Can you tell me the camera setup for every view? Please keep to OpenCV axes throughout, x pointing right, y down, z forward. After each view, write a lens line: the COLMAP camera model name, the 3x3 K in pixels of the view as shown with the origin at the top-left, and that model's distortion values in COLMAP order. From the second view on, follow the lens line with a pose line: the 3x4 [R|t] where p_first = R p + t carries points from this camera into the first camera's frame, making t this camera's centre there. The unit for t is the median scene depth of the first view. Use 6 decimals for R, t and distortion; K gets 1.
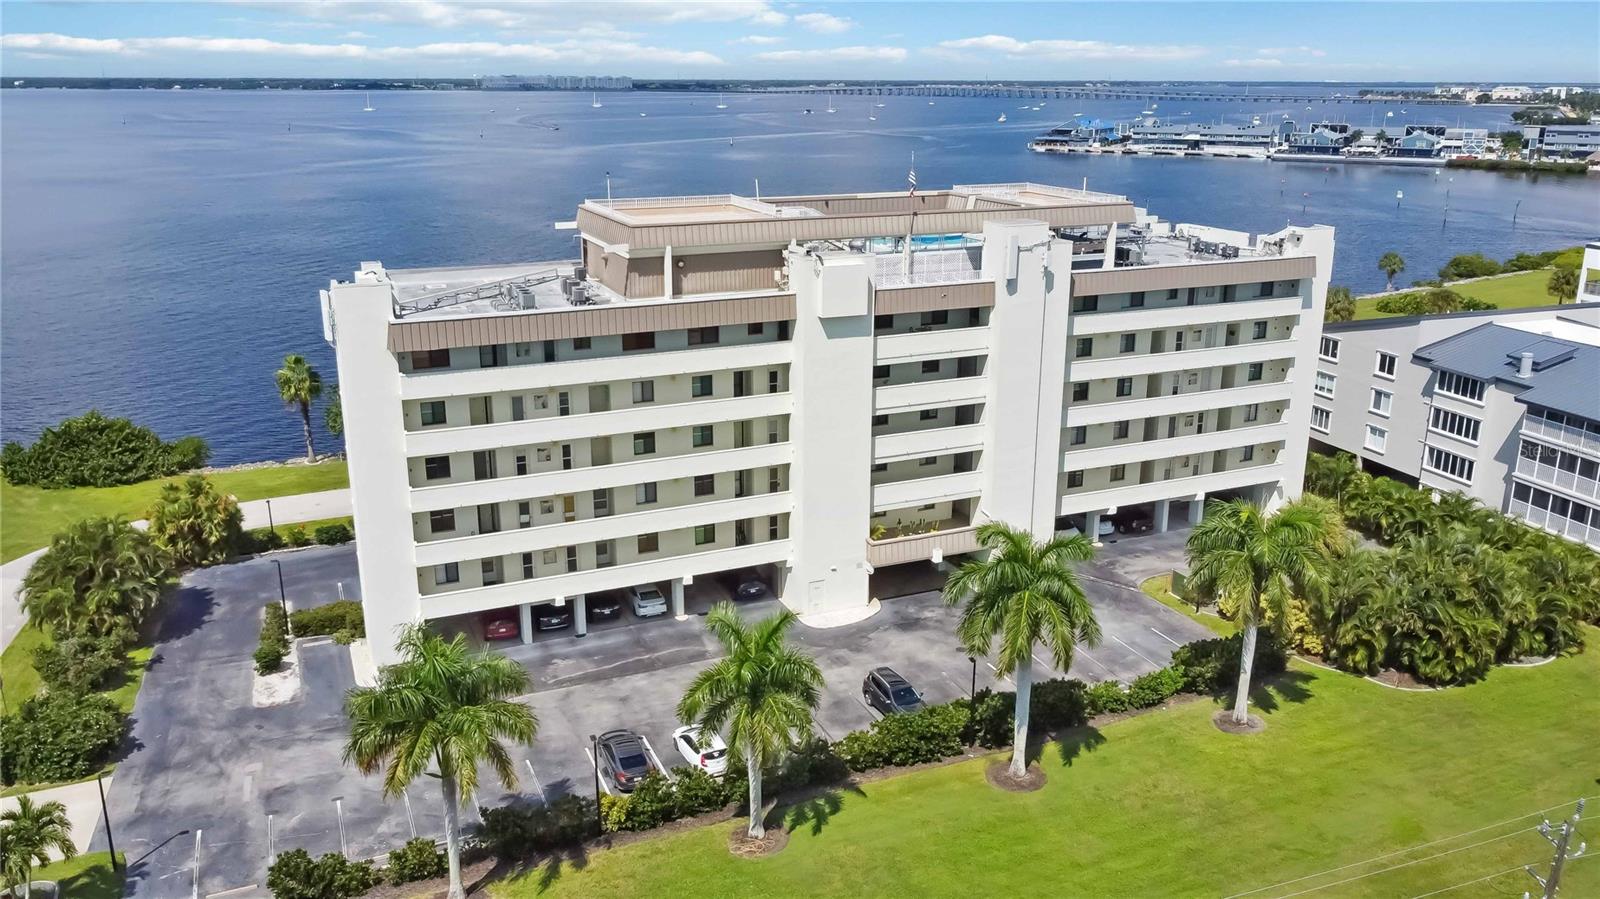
lens RADIAL K [[1218.2, 0, 799.2], [0, 1218.2, 437.4], [0, 0, 1]] dist [-0.008609, 0.000768]
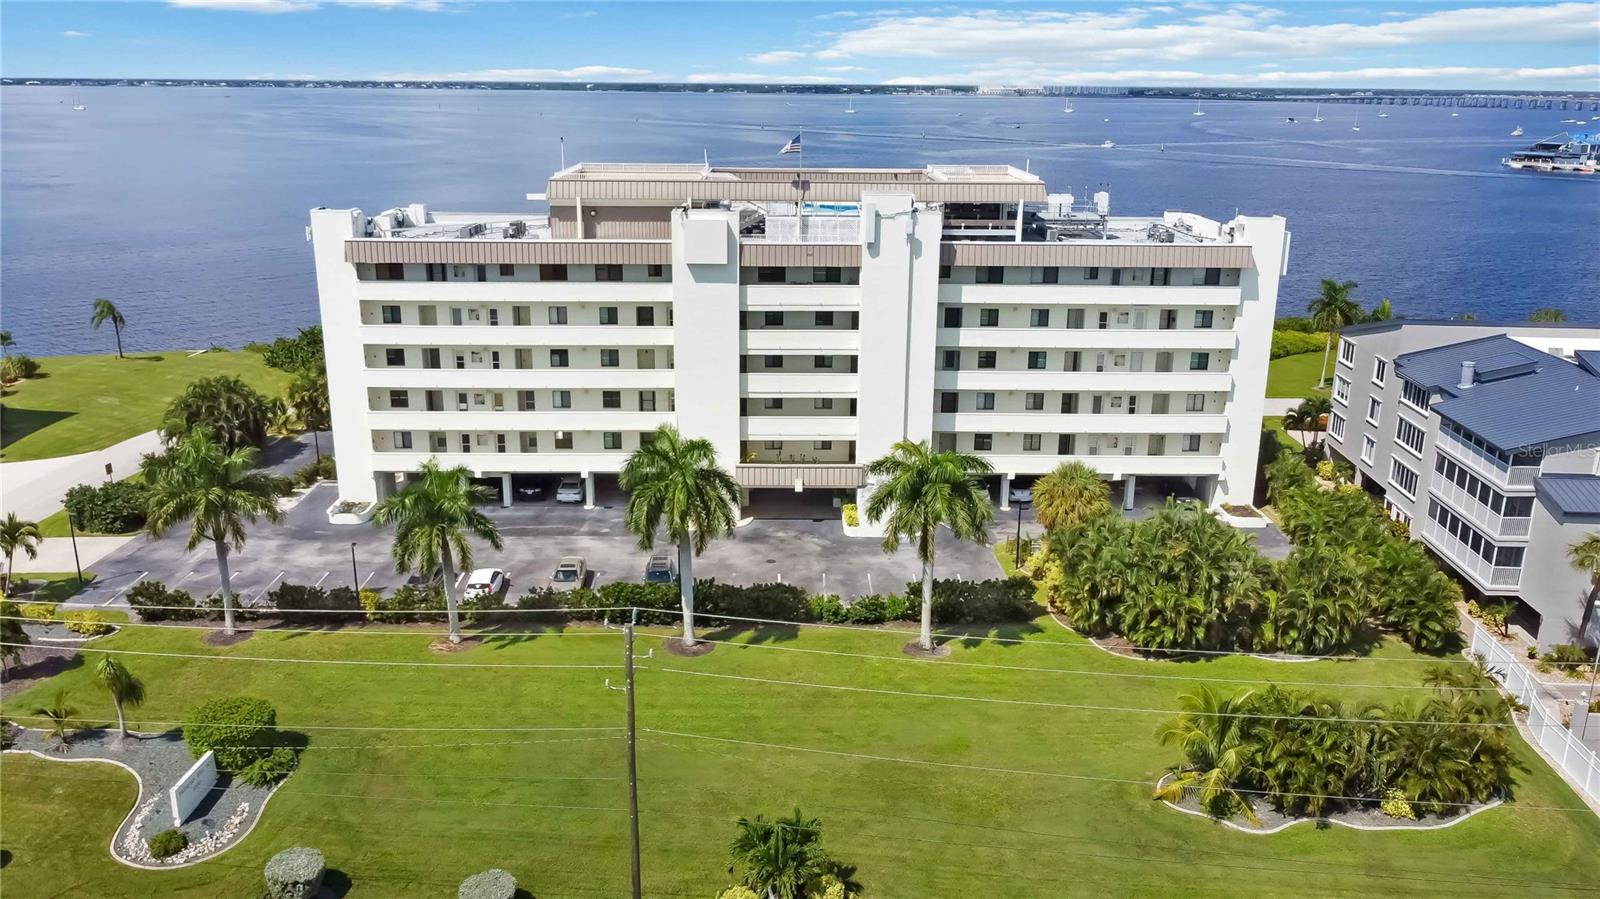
lens RADIAL K [[1218.2, 0, 799.2], [0, 1218.2, 437.4], [0, 0, 1]] dist [-0.008609, 0.000768]
pose [[0.922854, 0.113738, -0.367974, 0.543812], [-0.115486, 0.993158, 0.017345, 0.036293], [0.367429, 0.026489, 0.929674, -0.050677]]
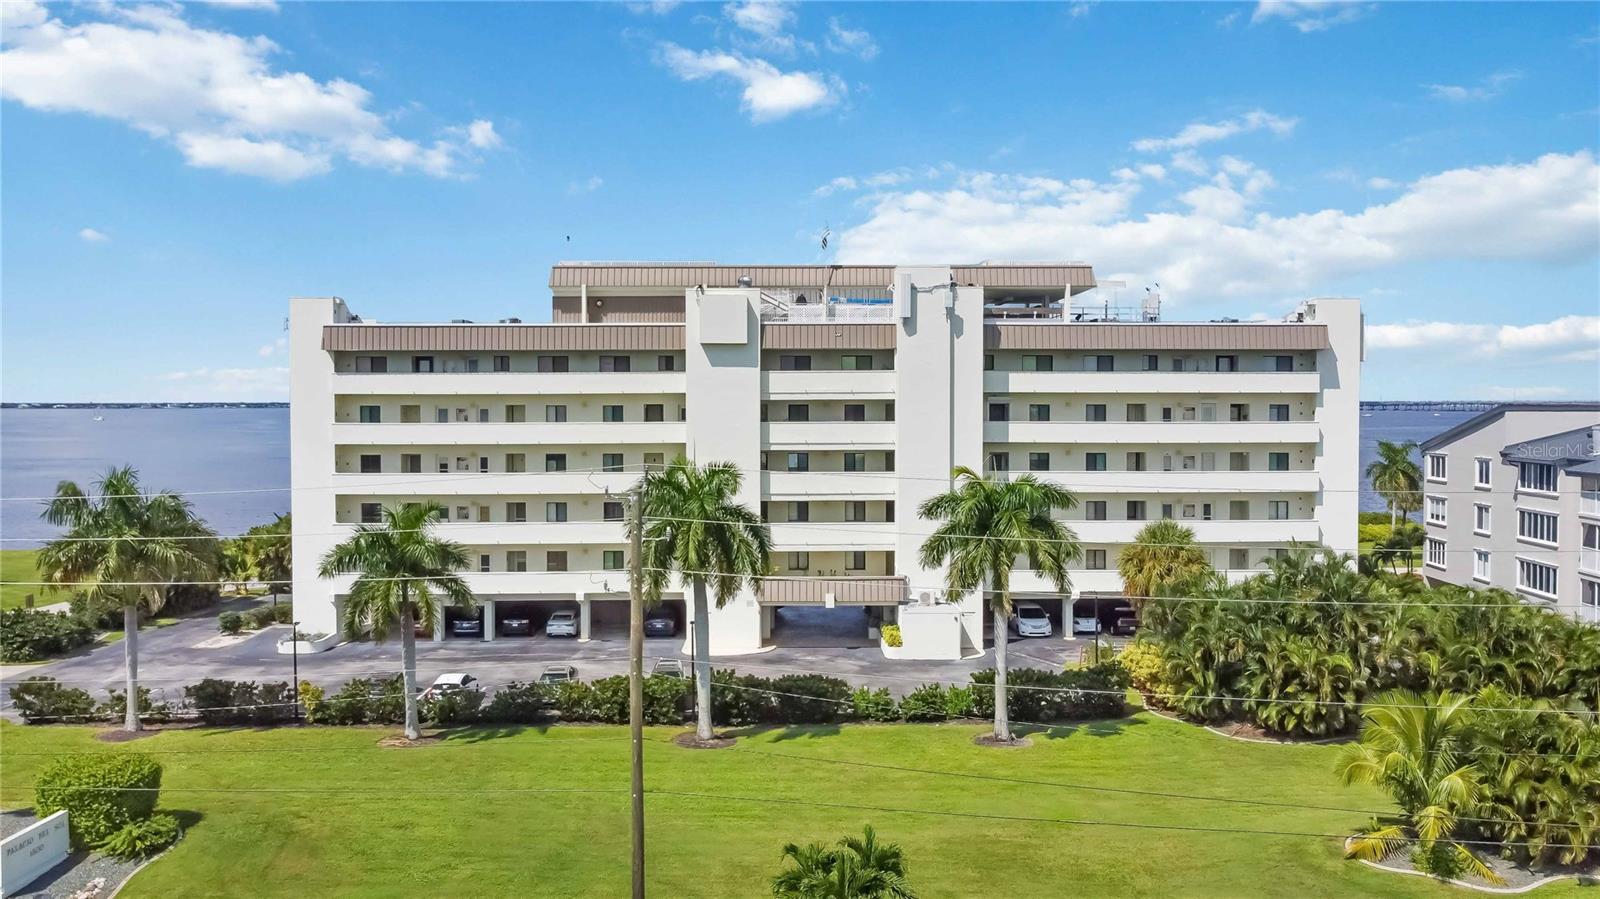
lens RADIAL K [[1218.2, 0, 799.2], [0, 1218.2, 437.4], [0, 0, 1]] dist [-0.008609, 0.000768]
pose [[0.923503, 0.006338, -0.383539, 0.478288], [-0.104806, 0.965989, -0.236392, 0.211557], [0.368996, 0.258506, 0.892758, 0.099508]]
